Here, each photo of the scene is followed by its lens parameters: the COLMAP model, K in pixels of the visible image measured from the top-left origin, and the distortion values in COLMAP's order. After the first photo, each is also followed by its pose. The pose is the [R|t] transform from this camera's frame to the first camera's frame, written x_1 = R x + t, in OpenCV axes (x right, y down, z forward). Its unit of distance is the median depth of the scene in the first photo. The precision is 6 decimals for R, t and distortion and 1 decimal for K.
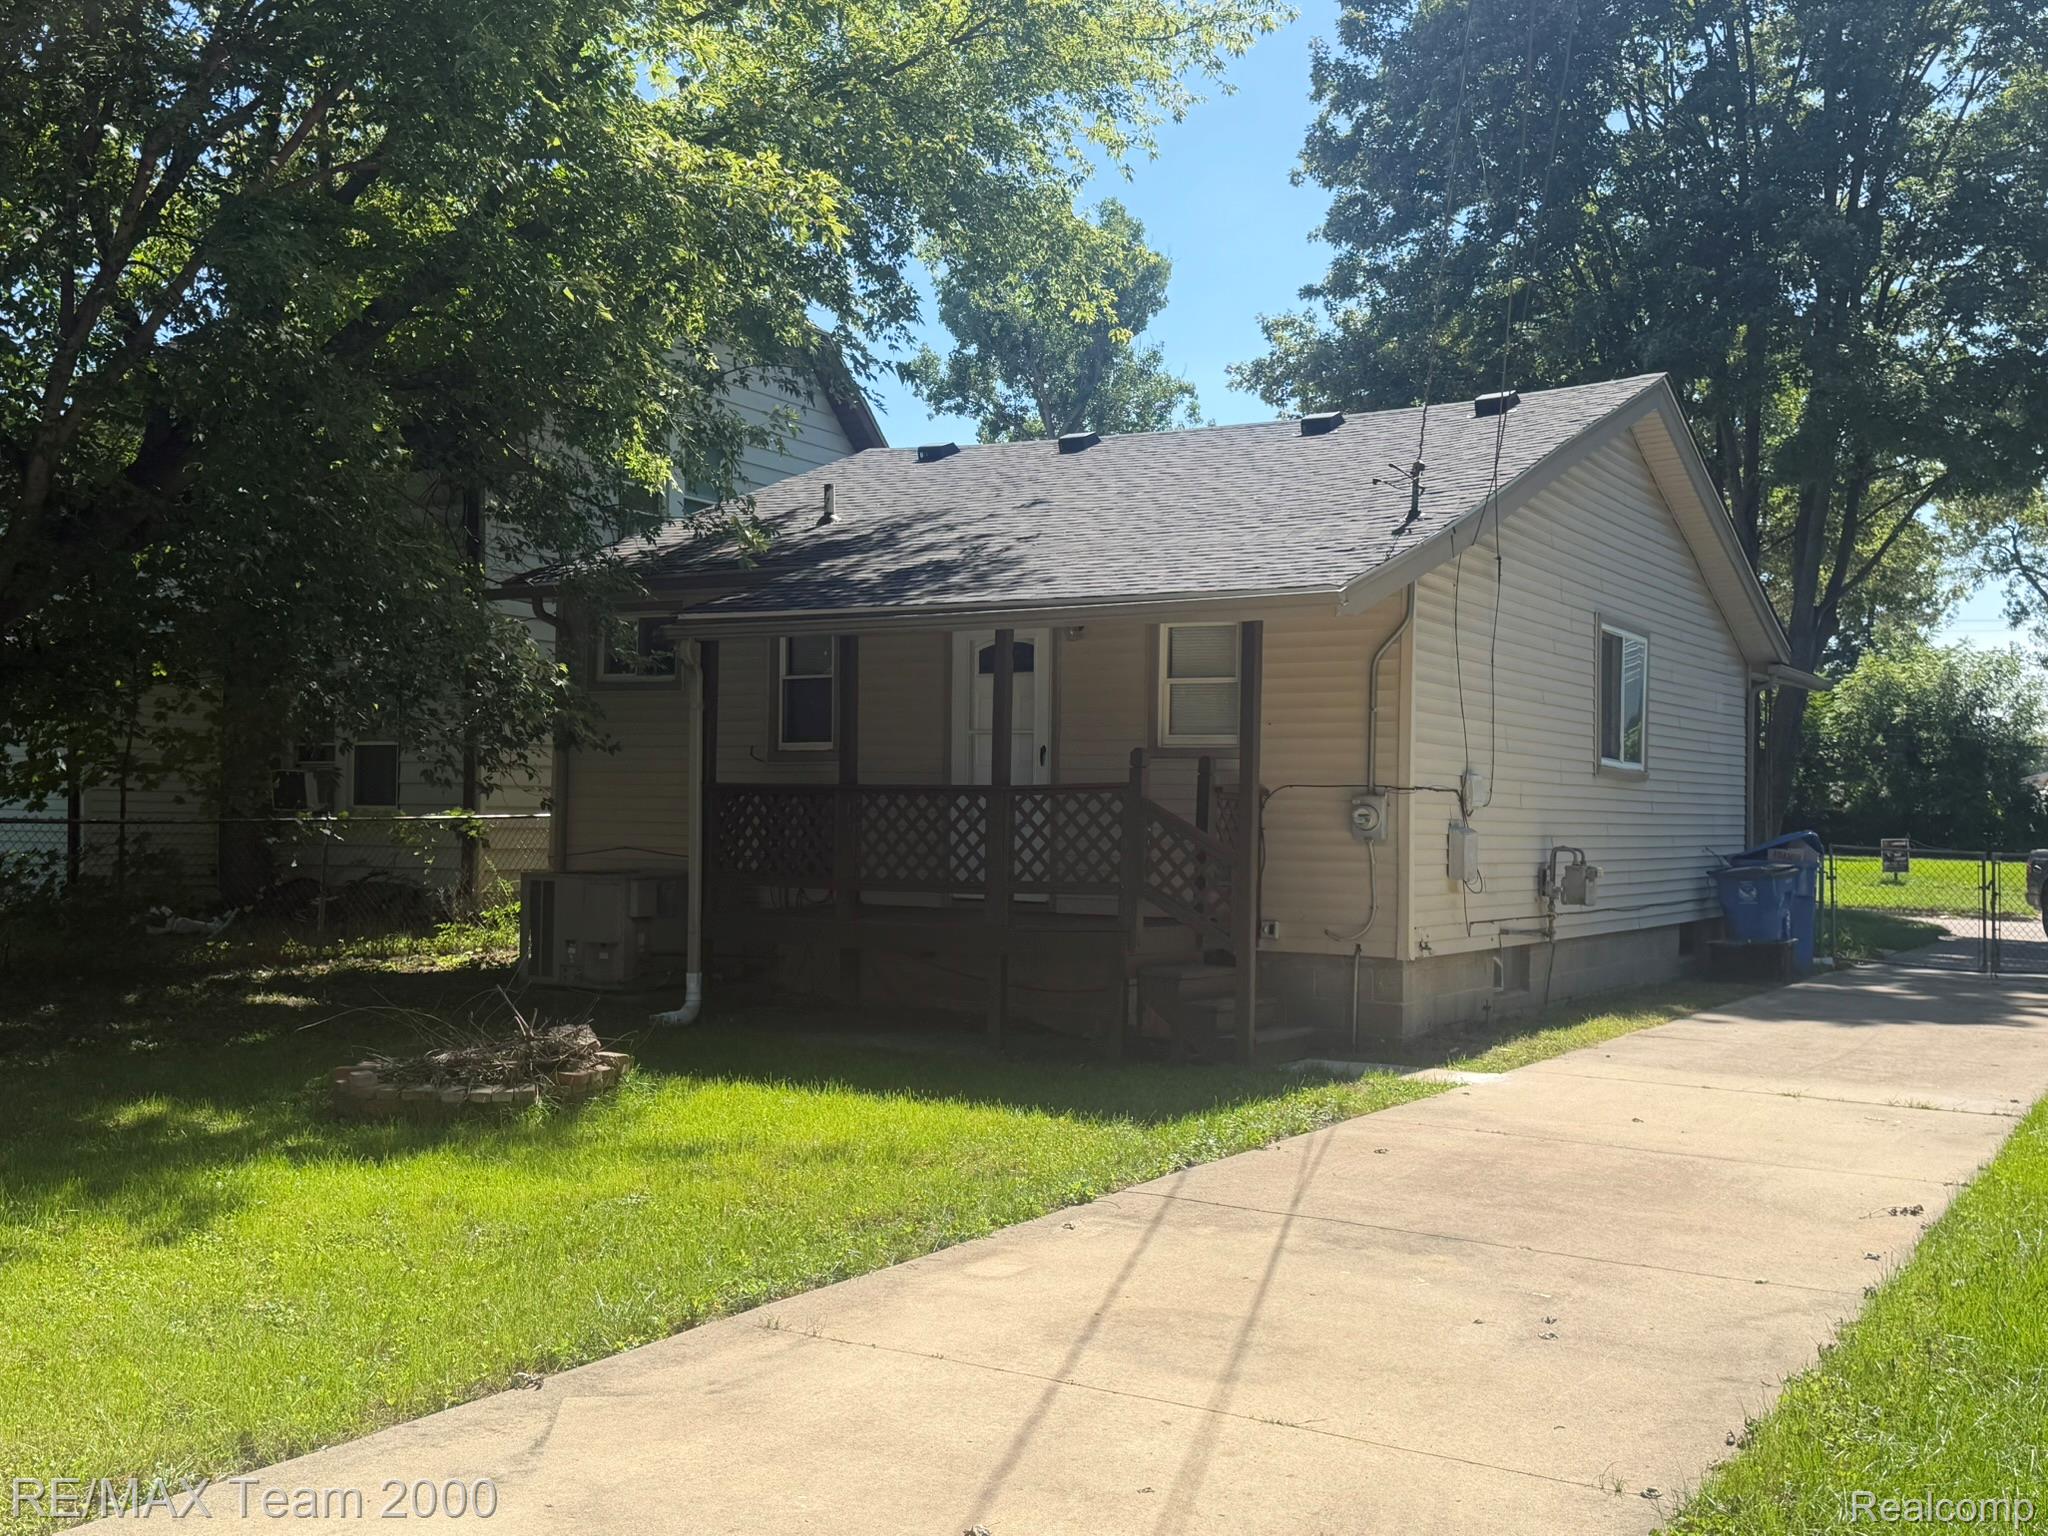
lens RADIAL K [[2150.1, 0, 1025.0], [0, 2150.1, 767.6], [0, 0, 1]] dist [-0.006926, 0.000000]
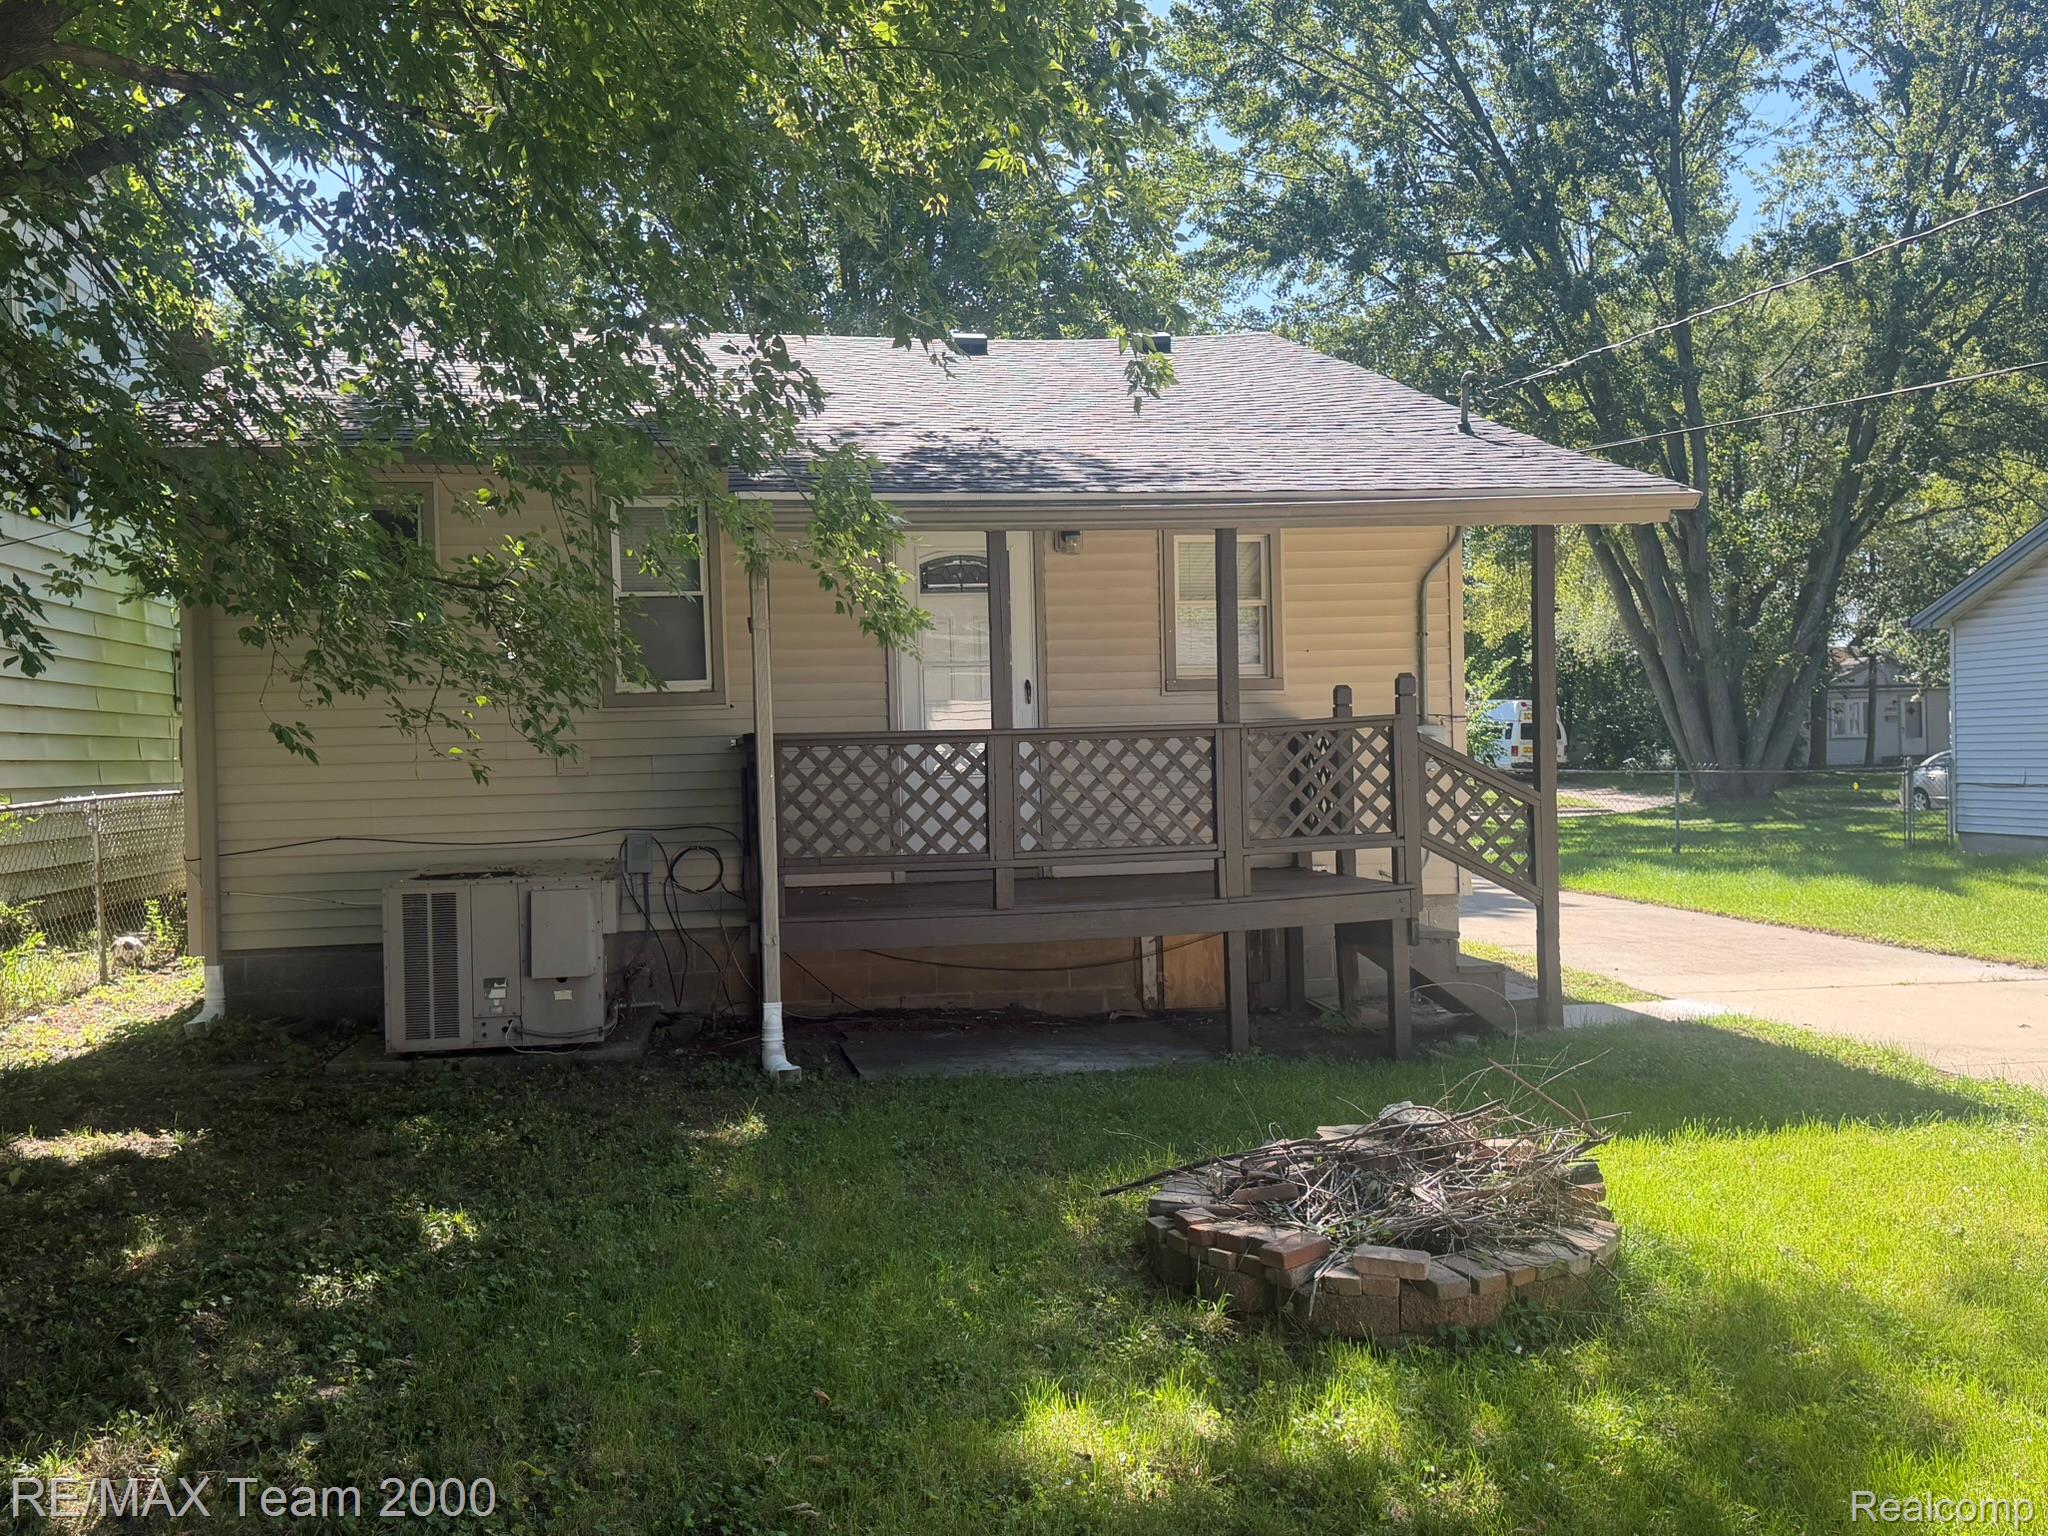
lens RADIAL K [[1759.5, 0, 1020.0], [0, 1759.5, 772.5], [0, 0, 1]] dist [0.019688, 0.001627]
pose [[0.775421, -0.040238, 0.630161, -0.425207], [0.024173, 0.999128, 0.034054, 0.002551], [-0.630981, -0.011173, 0.775718, 0.478297]]
